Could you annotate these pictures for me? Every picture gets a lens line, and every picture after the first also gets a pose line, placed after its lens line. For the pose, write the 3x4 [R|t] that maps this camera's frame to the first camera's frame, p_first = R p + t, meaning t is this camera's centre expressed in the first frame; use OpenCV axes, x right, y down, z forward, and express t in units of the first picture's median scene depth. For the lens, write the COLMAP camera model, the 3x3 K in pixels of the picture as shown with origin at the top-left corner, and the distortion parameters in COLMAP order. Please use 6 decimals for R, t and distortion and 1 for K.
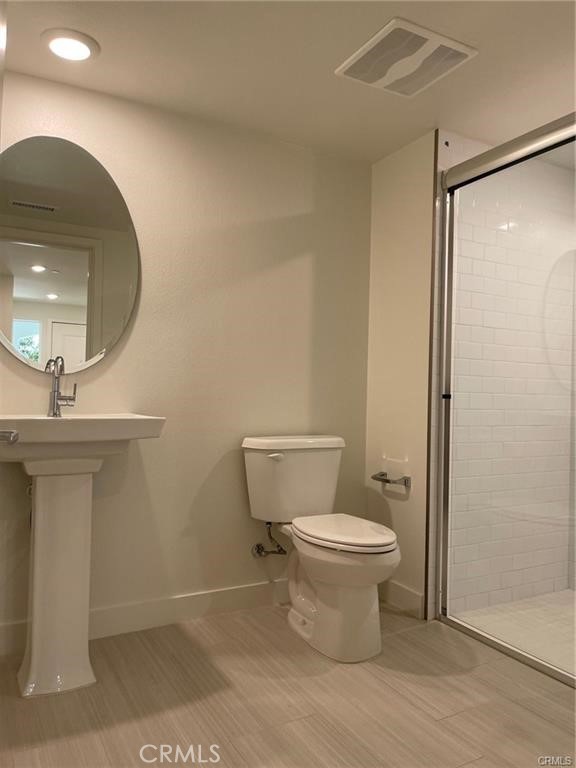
lens RADIAL K [[574.8, 0, 288.0], [0, 574.8, 384.0], [0, 0, 1]] dist [0.068210, -0.098519]
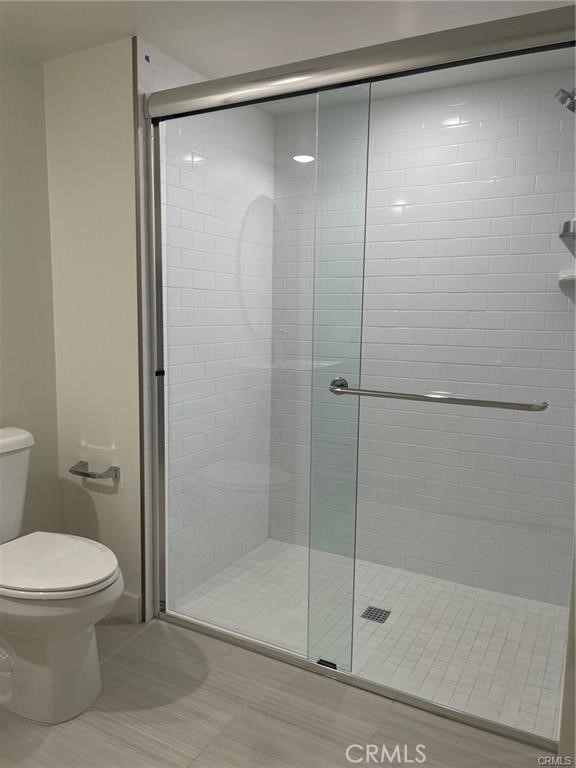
lens RADIAL K [[574.8, 0, 288.0], [0, 574.8, 384.0], [0, 0, 1]] dist [0.068210, -0.098519]
pose [[0.844634, -0.077385, 0.529722, -0.021098], [0.001166, 0.989761, 0.142730, -0.085005], [-0.535344, -0.119936, 0.836076, 0.175232]]
